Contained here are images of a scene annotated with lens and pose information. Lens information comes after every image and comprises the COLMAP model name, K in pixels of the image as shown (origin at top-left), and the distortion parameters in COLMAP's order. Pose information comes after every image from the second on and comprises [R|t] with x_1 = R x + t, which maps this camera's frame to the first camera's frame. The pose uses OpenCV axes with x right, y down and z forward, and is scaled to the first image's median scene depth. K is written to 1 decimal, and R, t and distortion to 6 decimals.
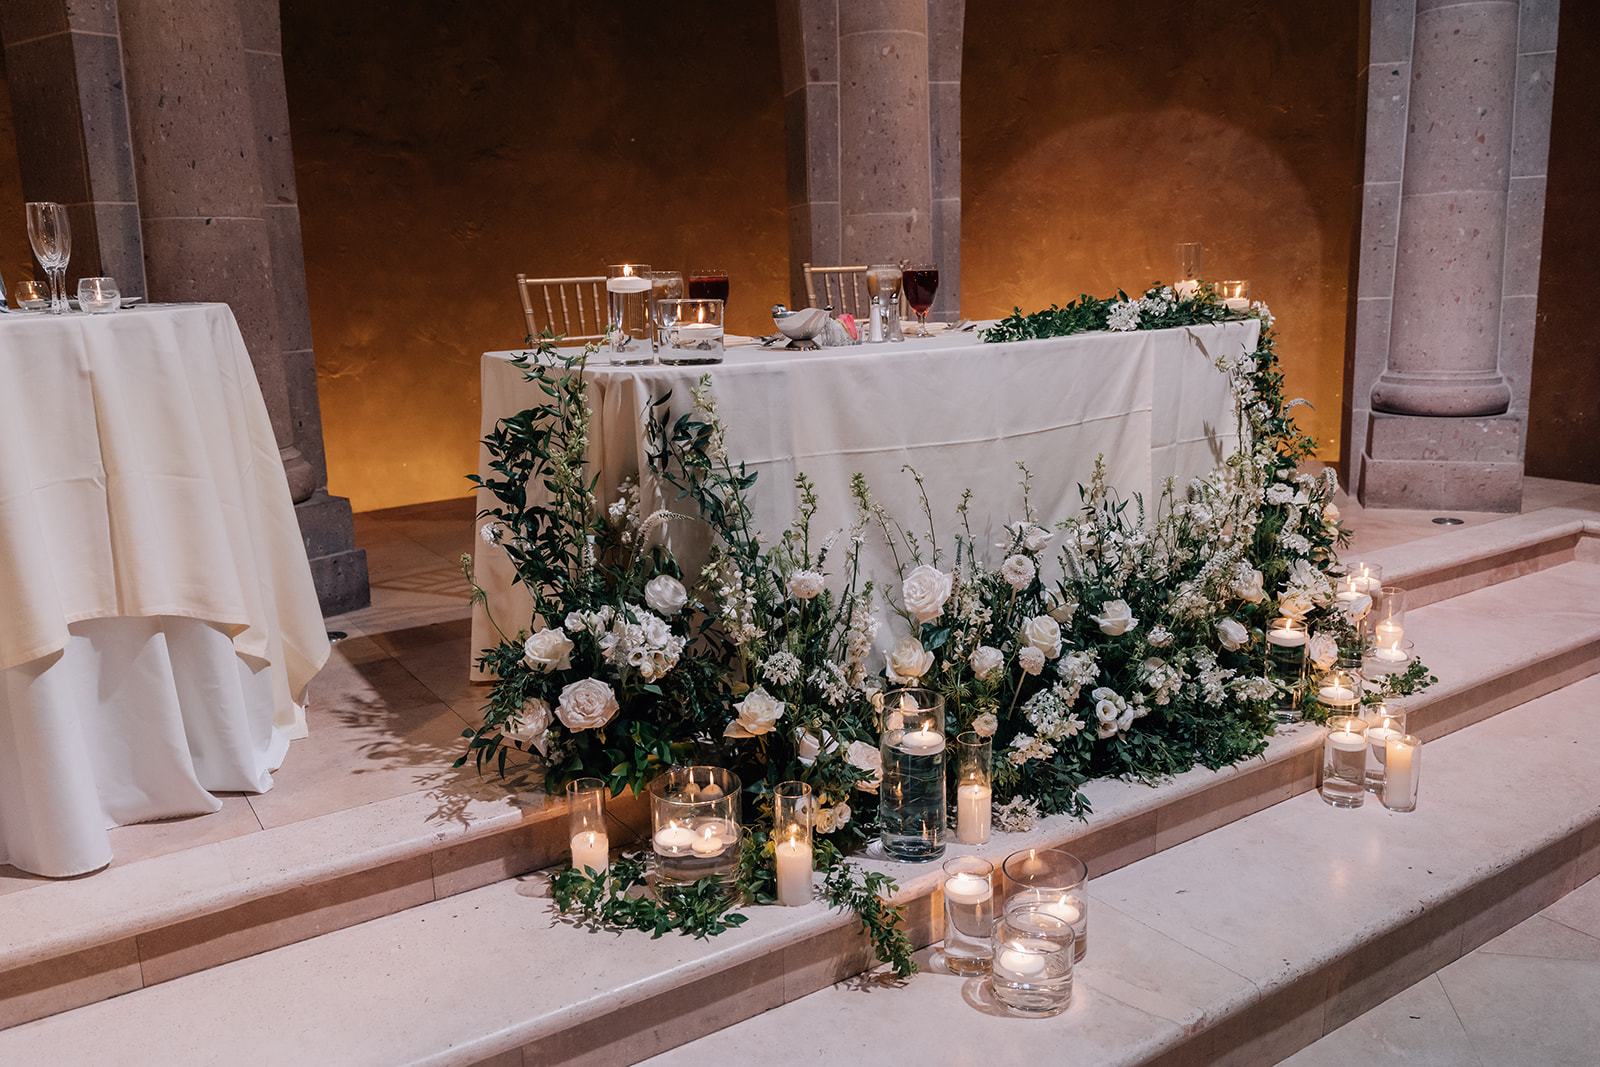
lens RADIAL K [[1305.3, 0, 800.0], [0, 1305.3, 533.5], [0, 0, 1]] dist [-0.002914, -0.010594]
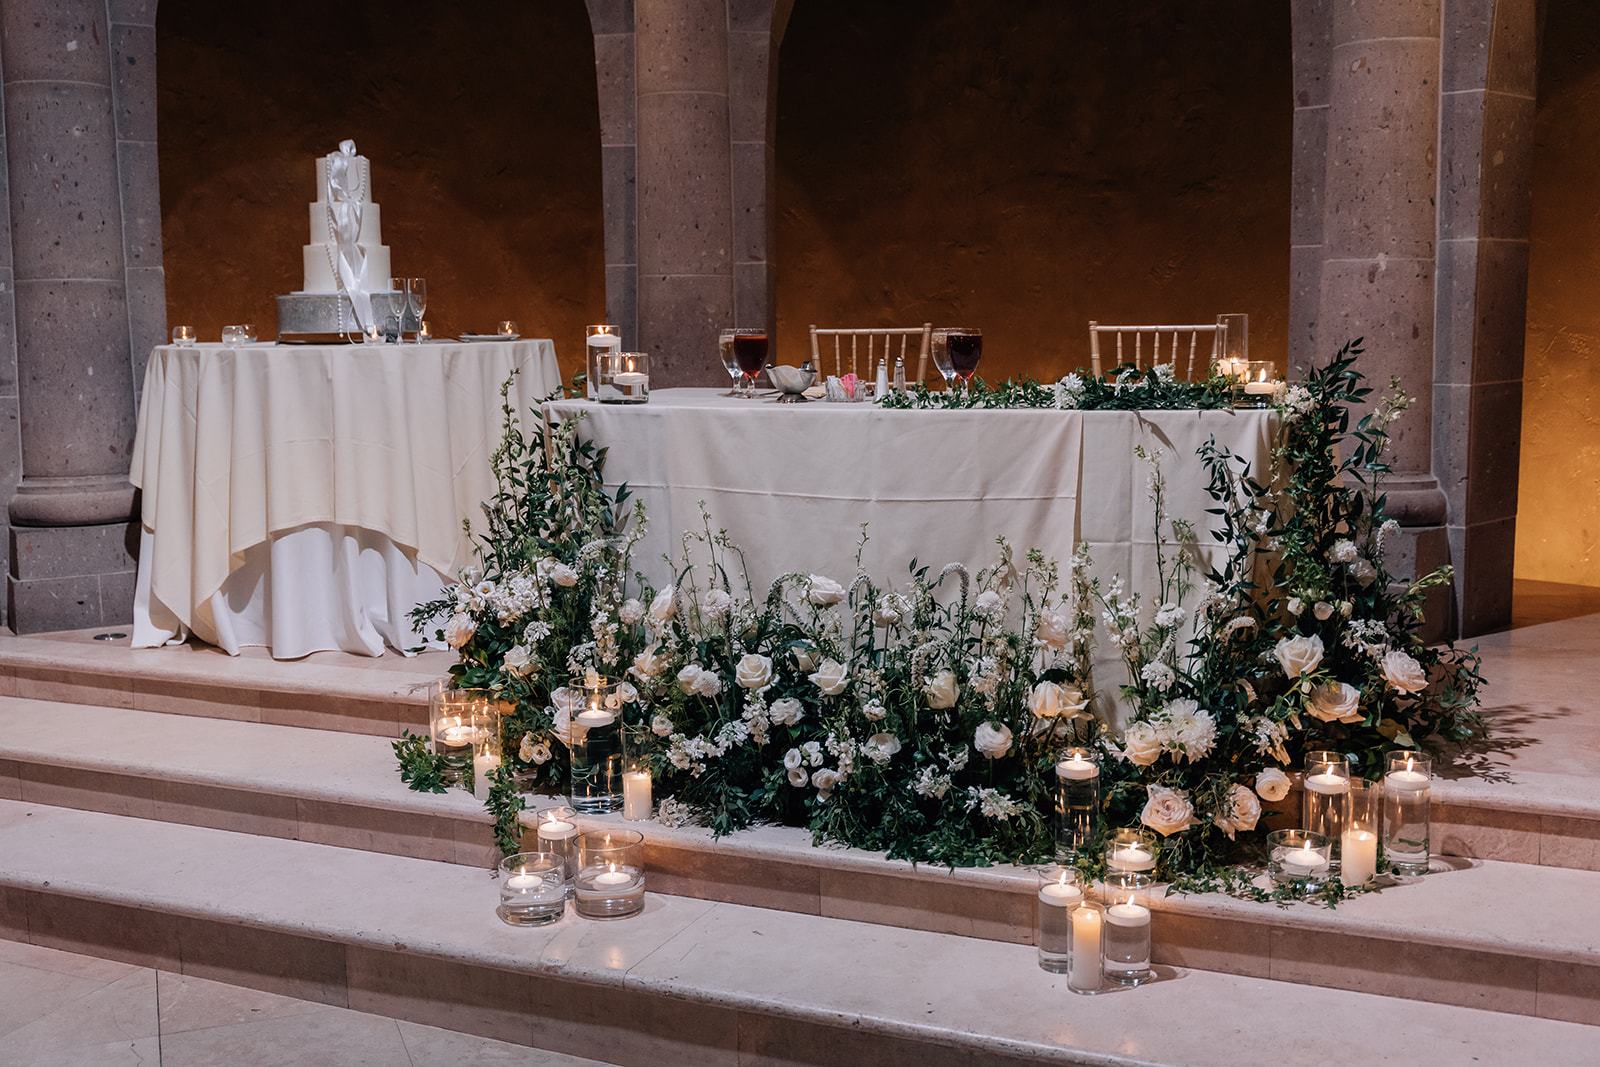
lens RADIAL K [[1874.4, 0, 800.0], [0, 1874.4, 533.5], [0, 0, 1]] dist [0.007742, 0.051248]
pose [[0.498971, 0.127972, -0.857118, 1.302294], [-0.177686, 0.983132, 0.043347, -0.094002], [0.848207, 0.130669, 0.513293, 0.180032]]
